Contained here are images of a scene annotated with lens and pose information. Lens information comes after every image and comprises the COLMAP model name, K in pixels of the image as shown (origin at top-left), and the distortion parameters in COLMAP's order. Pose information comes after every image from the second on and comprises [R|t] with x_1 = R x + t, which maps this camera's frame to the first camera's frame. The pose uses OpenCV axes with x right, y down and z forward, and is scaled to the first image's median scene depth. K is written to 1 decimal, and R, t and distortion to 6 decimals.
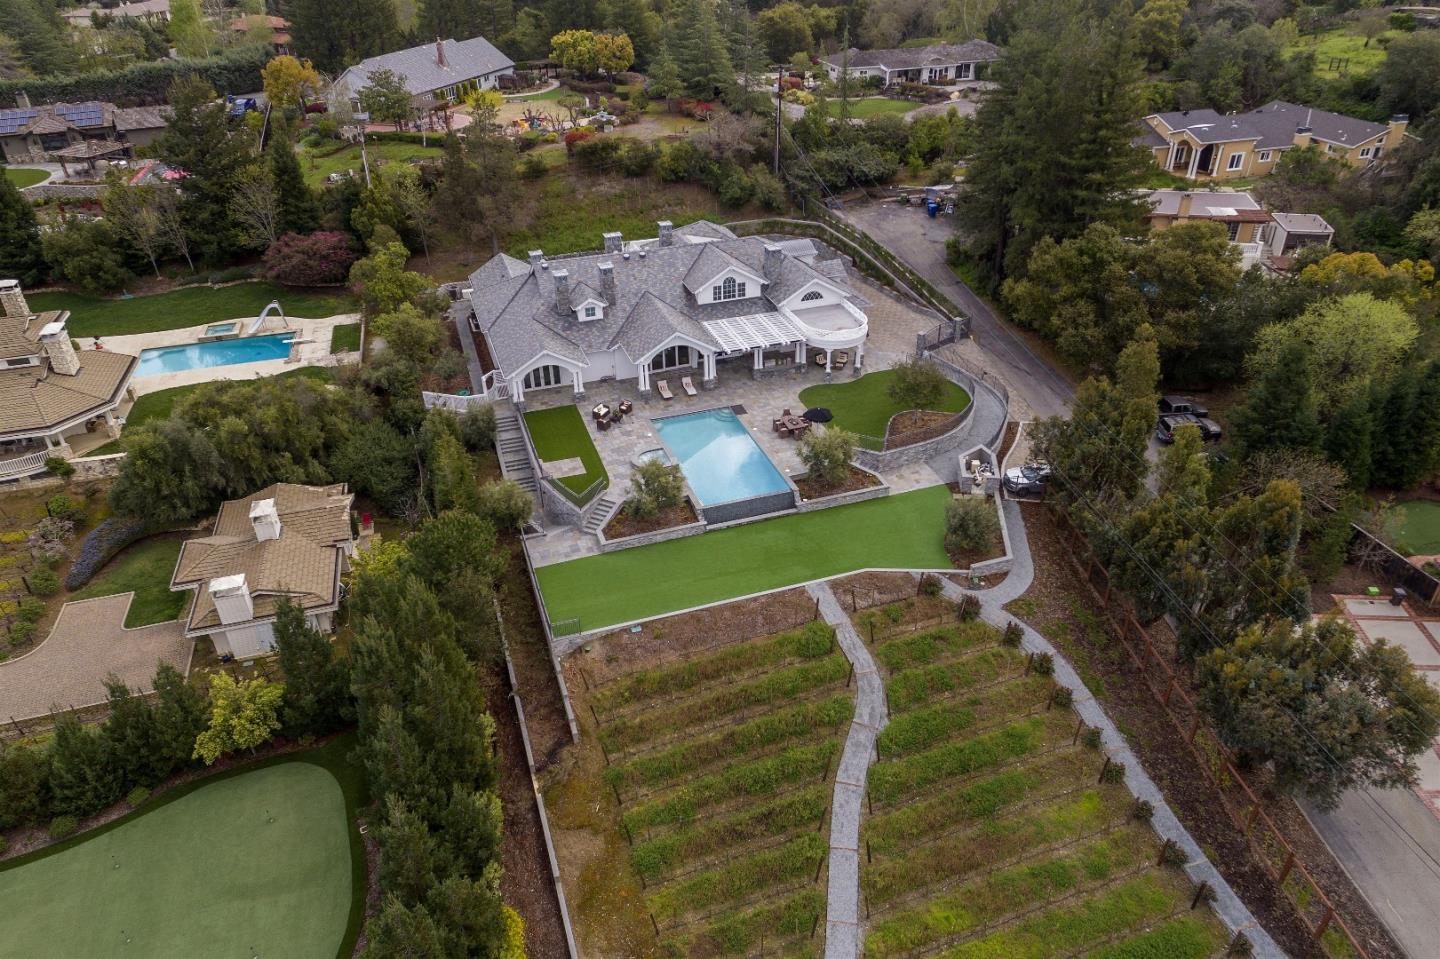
lens RADIAL K [[966.9, 0, 720.0], [0, 966.9, 479.5], [0, 0, 1]] dist [0.000803, 0.001329]
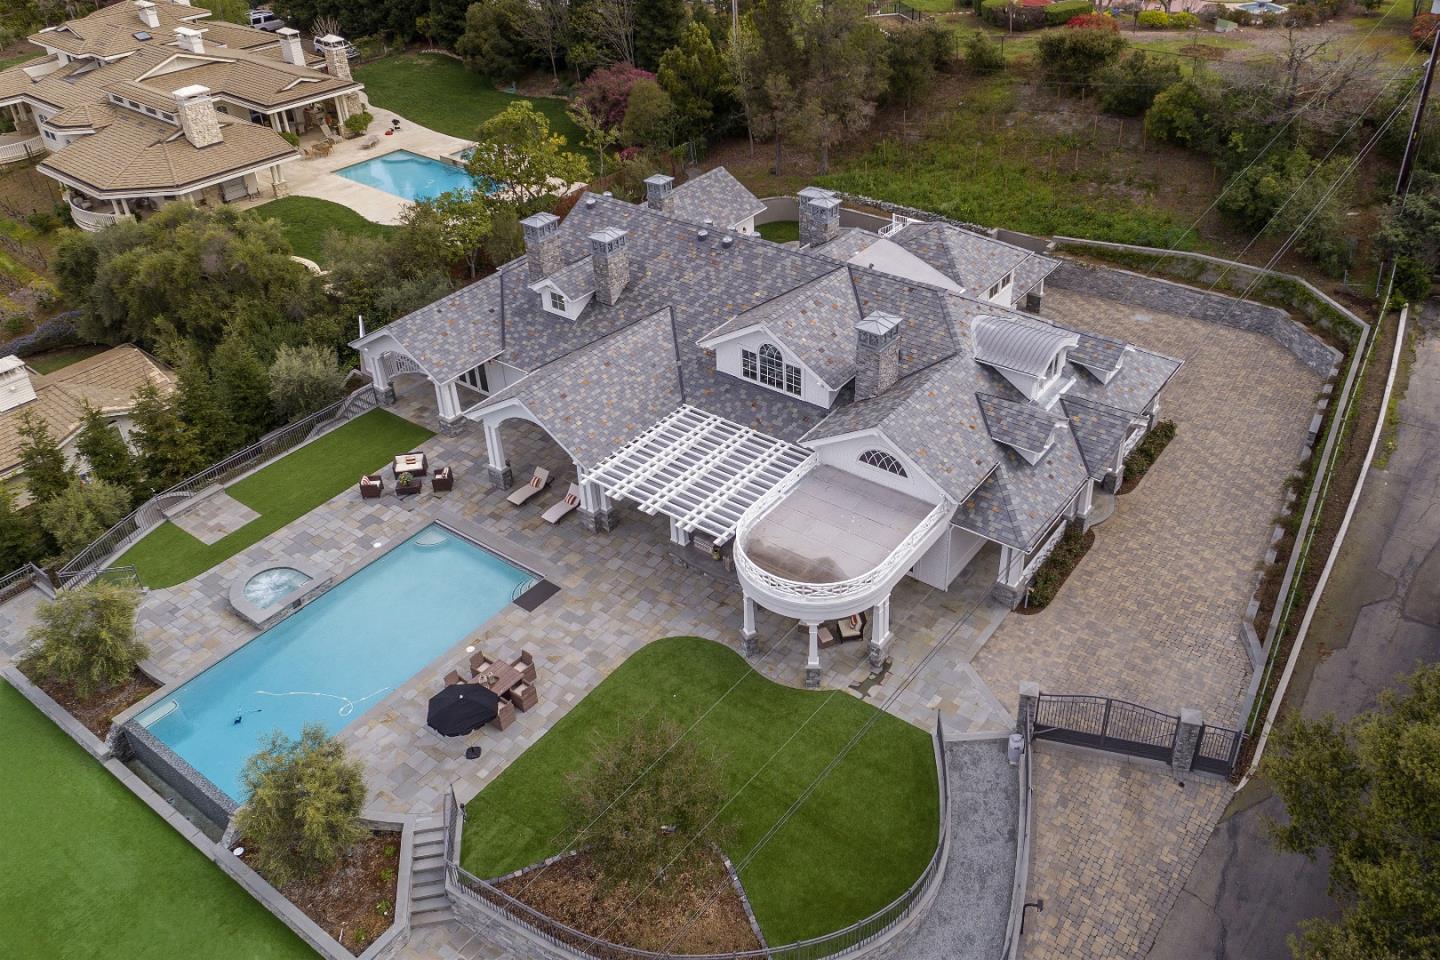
lens RADIAL K [[1161.2, 0, 780.6], [0, 1161.2, 374.1], [0, 0, 1]] dist [-0.003108, -0.001356]
pose [[0.589064, 0.412049, -0.695140, 0.413923], [-0.415841, 0.892156, 0.176448, -0.298701], [0.692878, 0.185128, 0.696884, 0.608468]]
